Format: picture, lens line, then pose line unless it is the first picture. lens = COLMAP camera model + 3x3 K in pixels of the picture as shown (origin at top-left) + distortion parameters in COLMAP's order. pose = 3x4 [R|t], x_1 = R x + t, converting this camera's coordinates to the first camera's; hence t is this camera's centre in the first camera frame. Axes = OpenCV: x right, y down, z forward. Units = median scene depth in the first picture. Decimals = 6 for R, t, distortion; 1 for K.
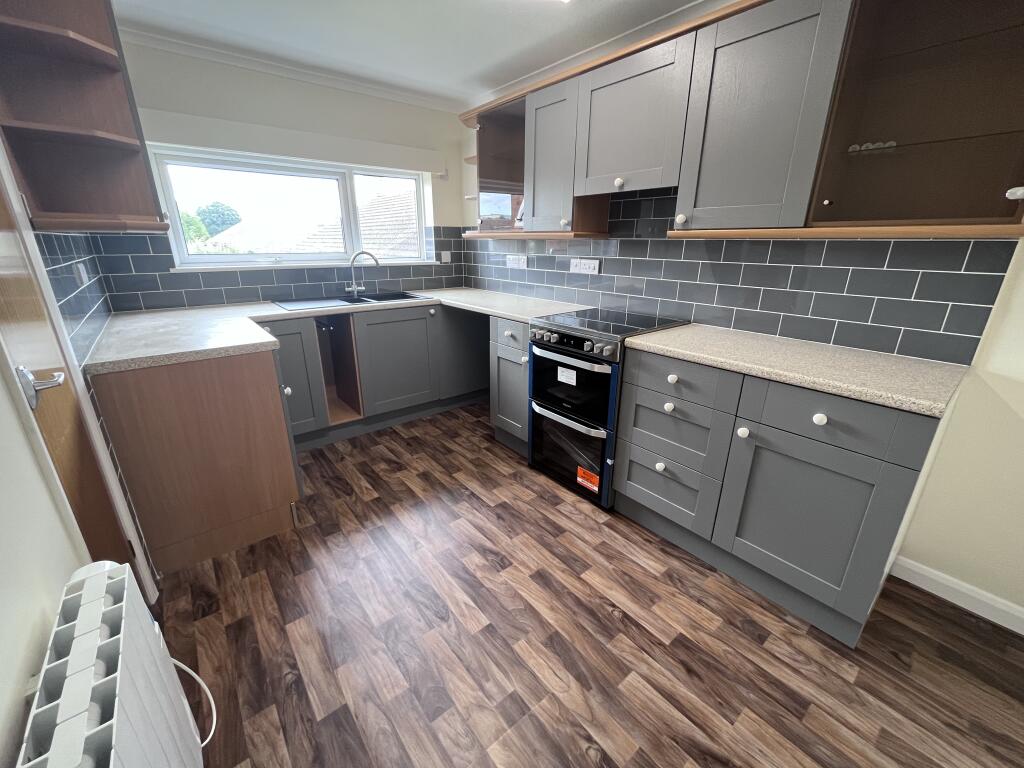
lens RADIAL K [[417.0, 0, 511.2], [0, 417.0, 384.0], [0, 0, 1]] dist [-0.003393, -0.000710]
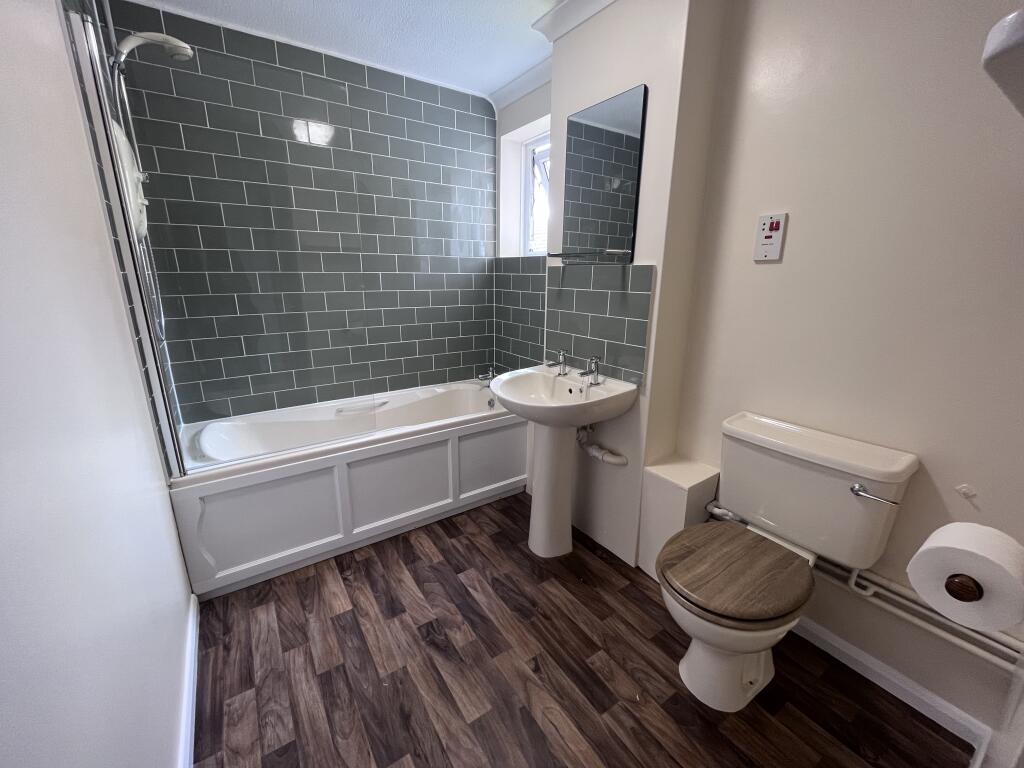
lens RADIAL K [[417.0, 0, 510.9], [0, 417.0, 381.4], [0, 0, 1]] dist [-0.003393, -0.000710]
pose [[-0.995418, -0.033668, 0.089493, -0.266131], [0.021730, 0.831812, 0.554632, -0.493723], [-0.093115, 0.554035, -0.827269, 1.524898]]
